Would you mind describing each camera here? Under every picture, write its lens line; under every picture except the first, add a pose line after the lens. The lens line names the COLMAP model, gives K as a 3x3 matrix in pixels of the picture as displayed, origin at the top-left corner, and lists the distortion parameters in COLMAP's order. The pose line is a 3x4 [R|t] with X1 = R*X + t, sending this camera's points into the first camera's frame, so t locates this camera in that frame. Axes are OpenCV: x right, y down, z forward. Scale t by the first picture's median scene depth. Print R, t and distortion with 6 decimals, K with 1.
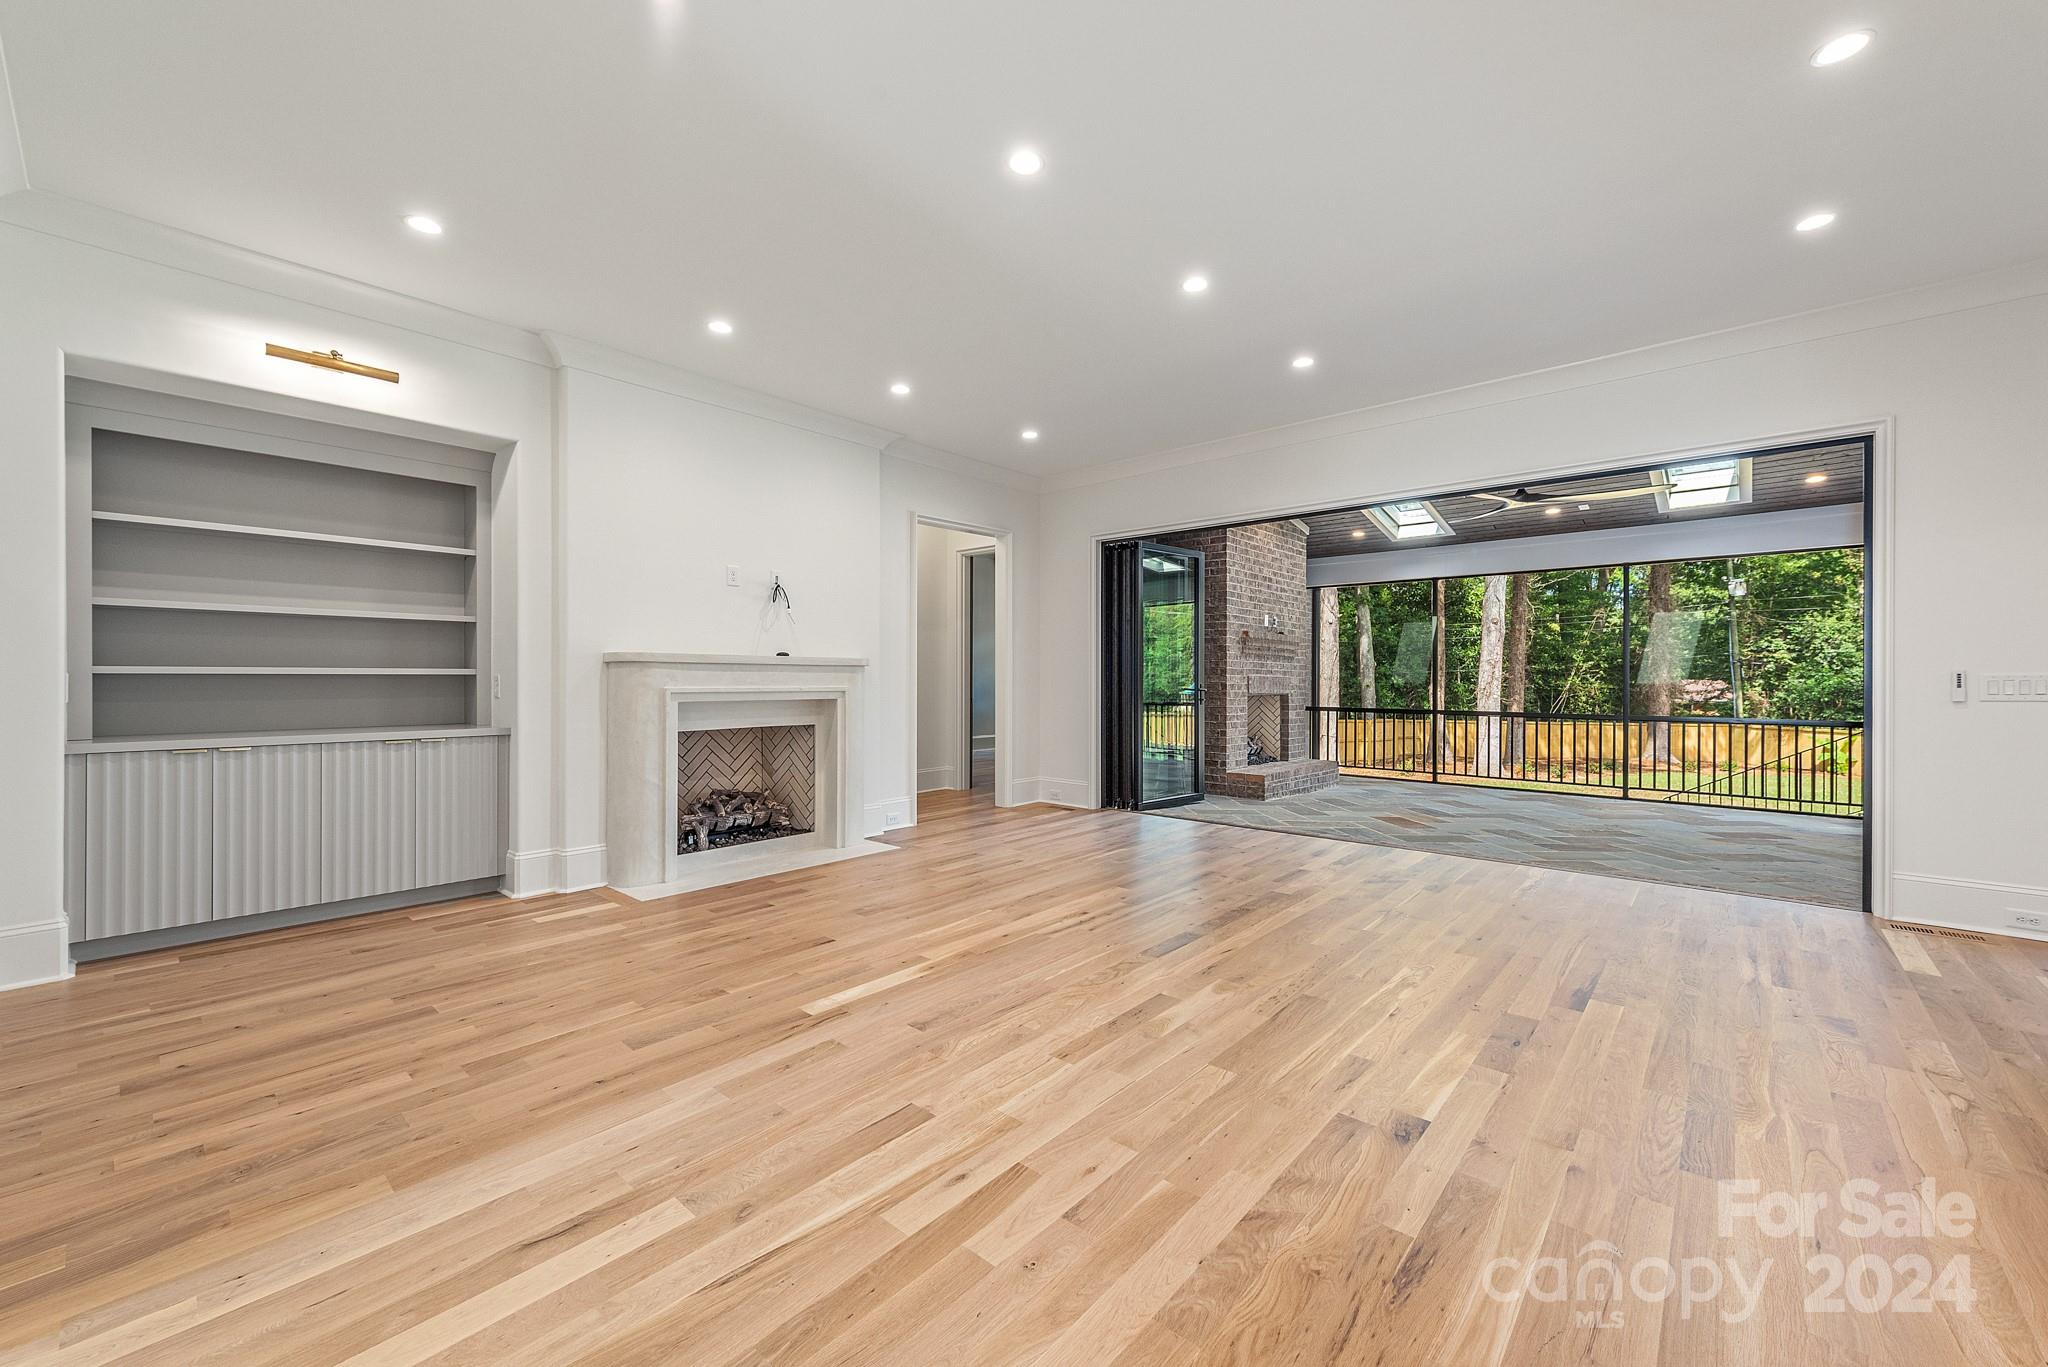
lens RADIAL K [[804.0, 0, 1039.9], [0, 804.0, 674.1], [0, 0, 1]] dist [0.008934, -0.001637]
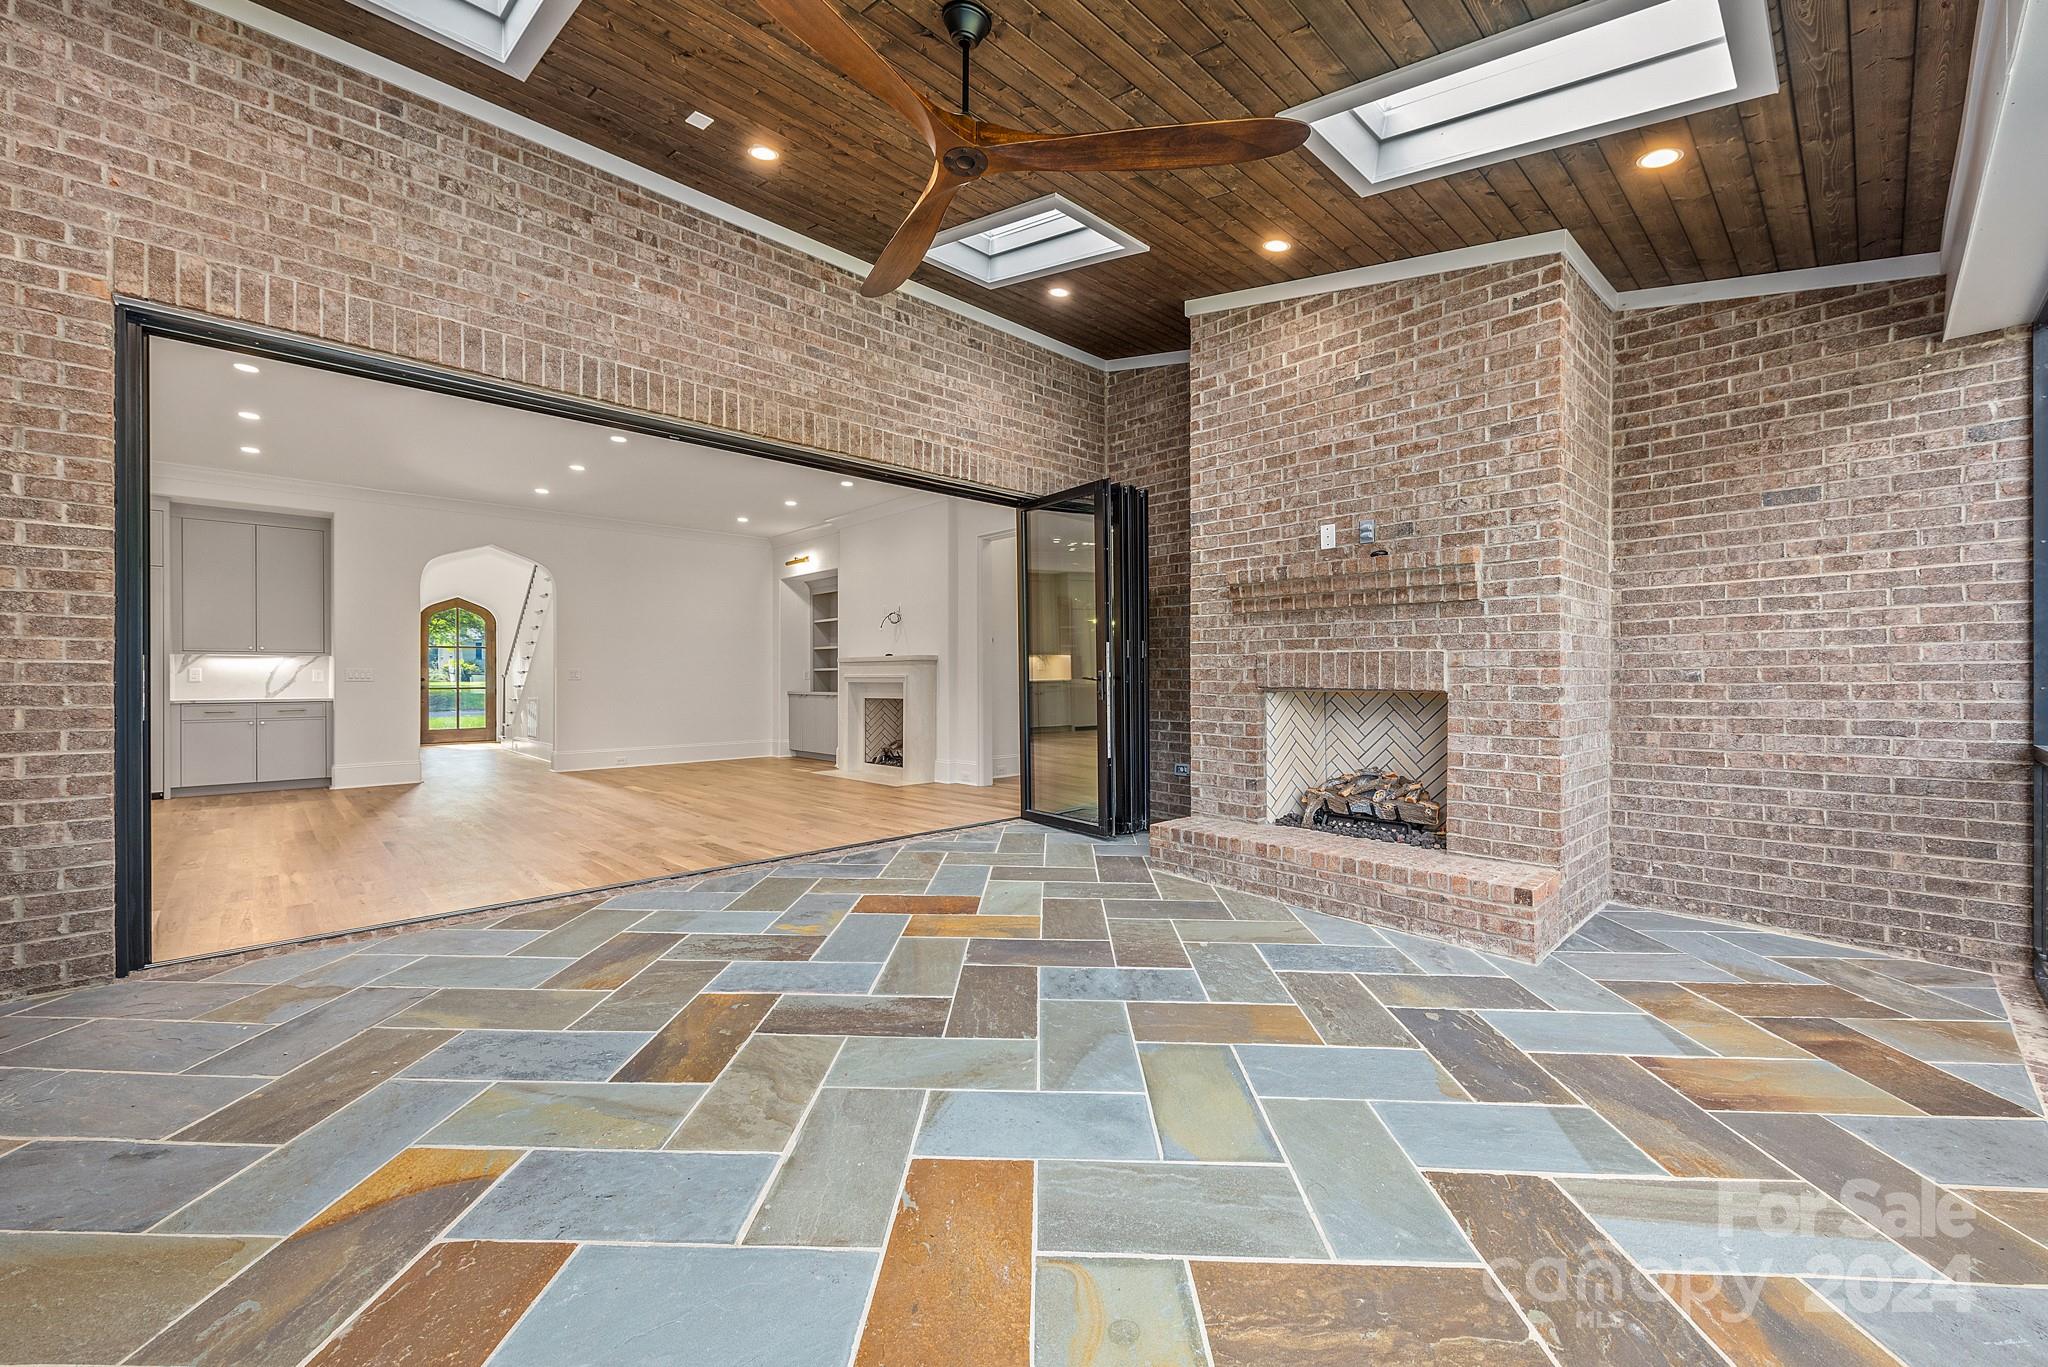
lens RADIAL K [[804.0, 0, 1037.3], [0, 804.0, 676.2], [0, 0, 1]] dist [0.008934, -0.001637]
pose [[-0.091606, -0.003726, -0.995788, 1.647937], [0.009014, 0.999949, -0.004571, 0.037112], [0.995755, -0.009395, -0.091567, 1.842324]]
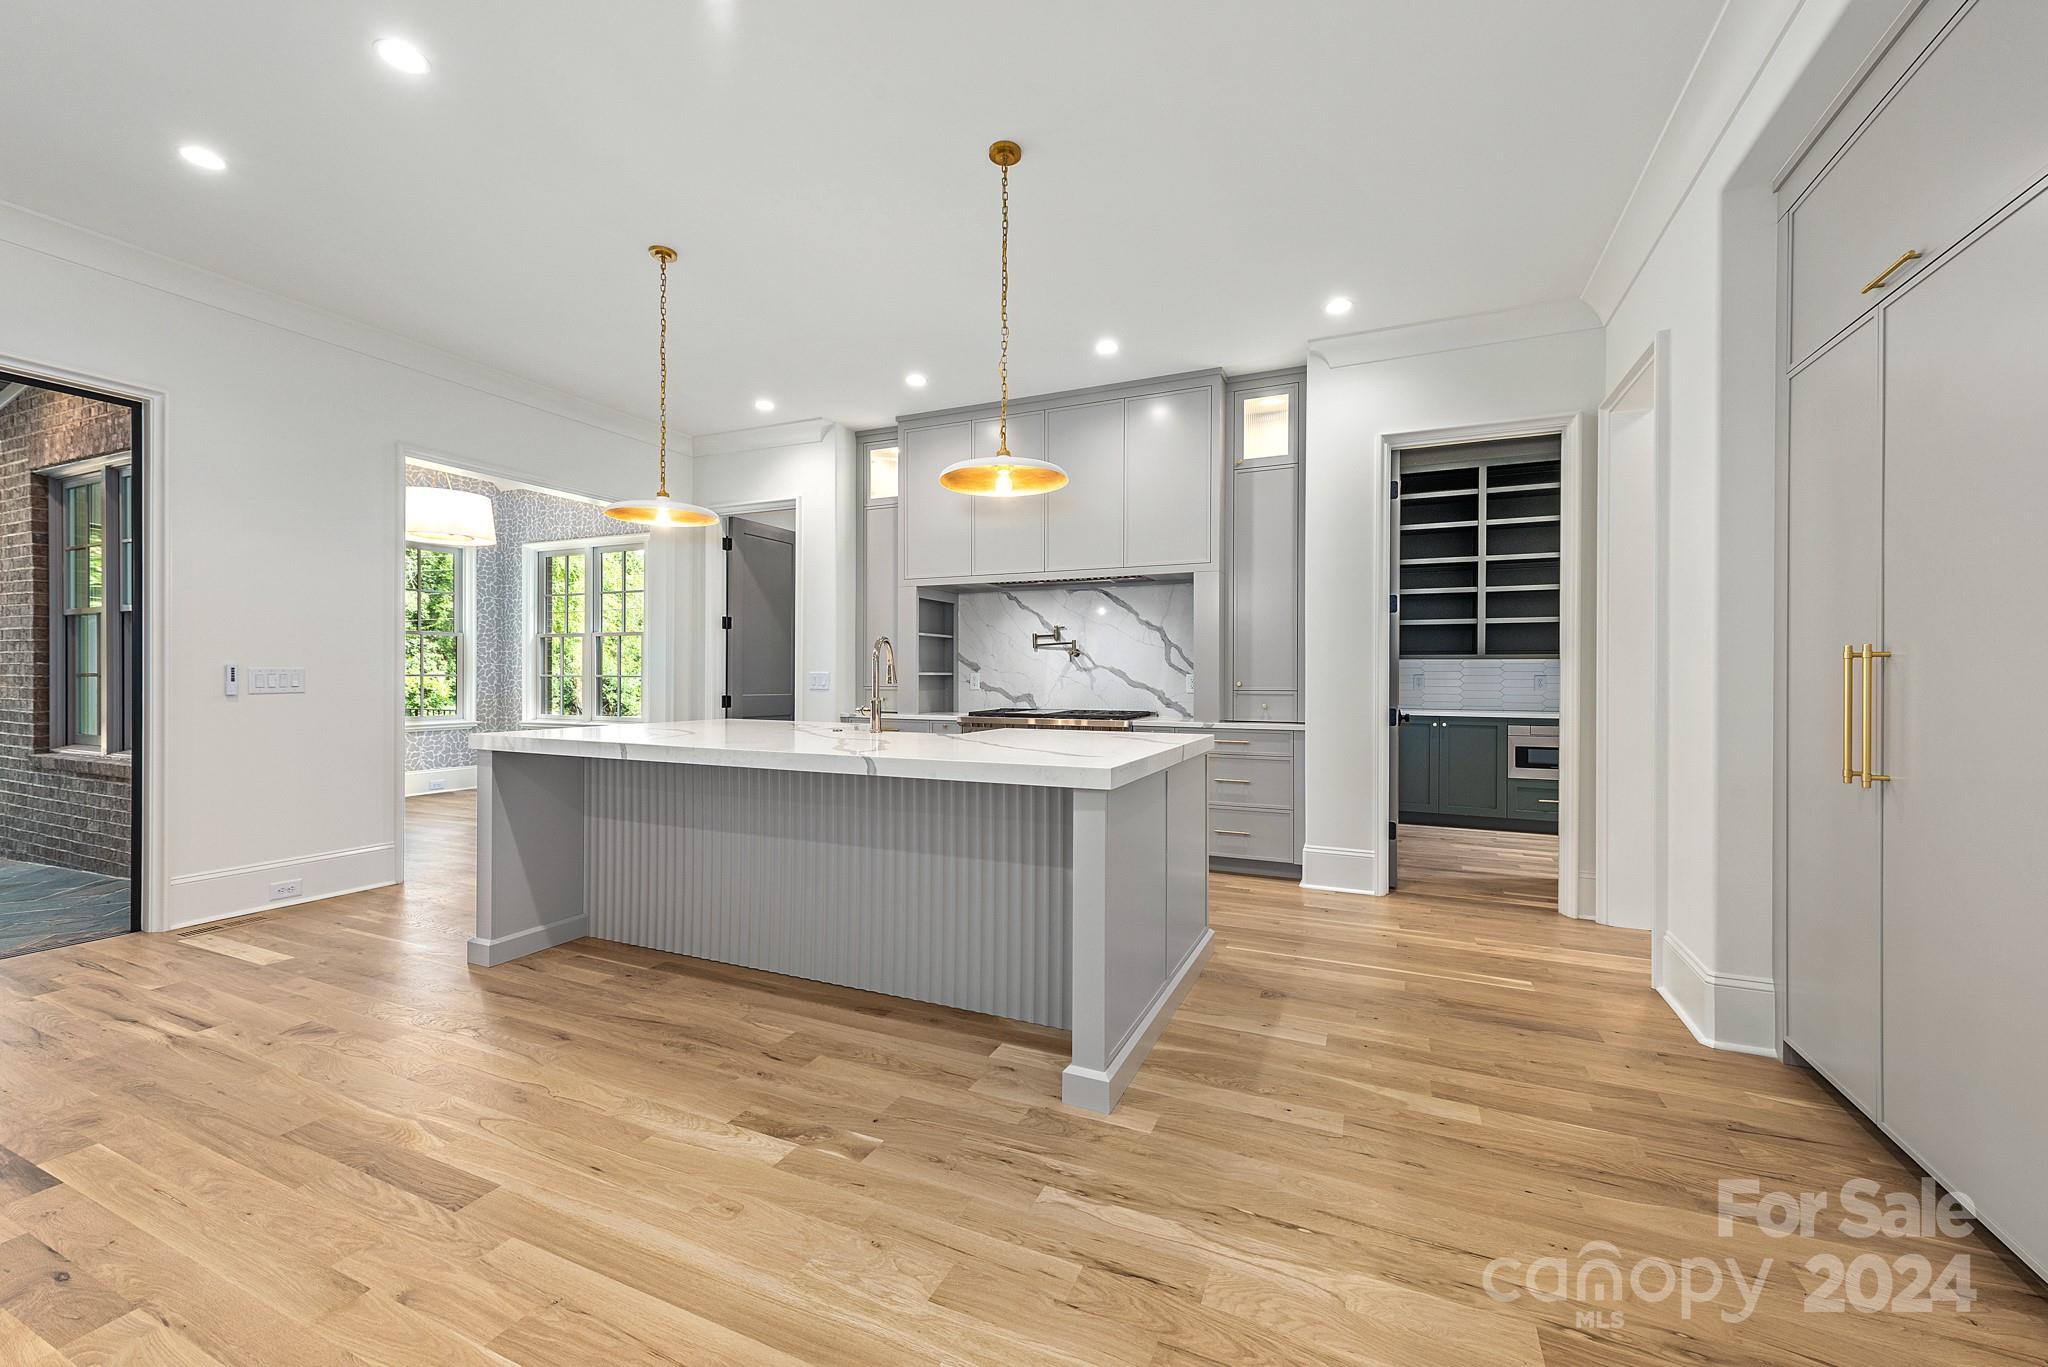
lens RADIAL K [[804.0, 0, 1036.1], [0, 804.0, 677.0], [0, 0, 1]] dist [0.008934, -0.001637]
pose [[-0.288965, -0.003461, 0.957333, -0.120875], [-0.005749, 0.999982, 0.001880, 0.003300], [-0.957322, -0.004960, -0.288980, 0.295085]]
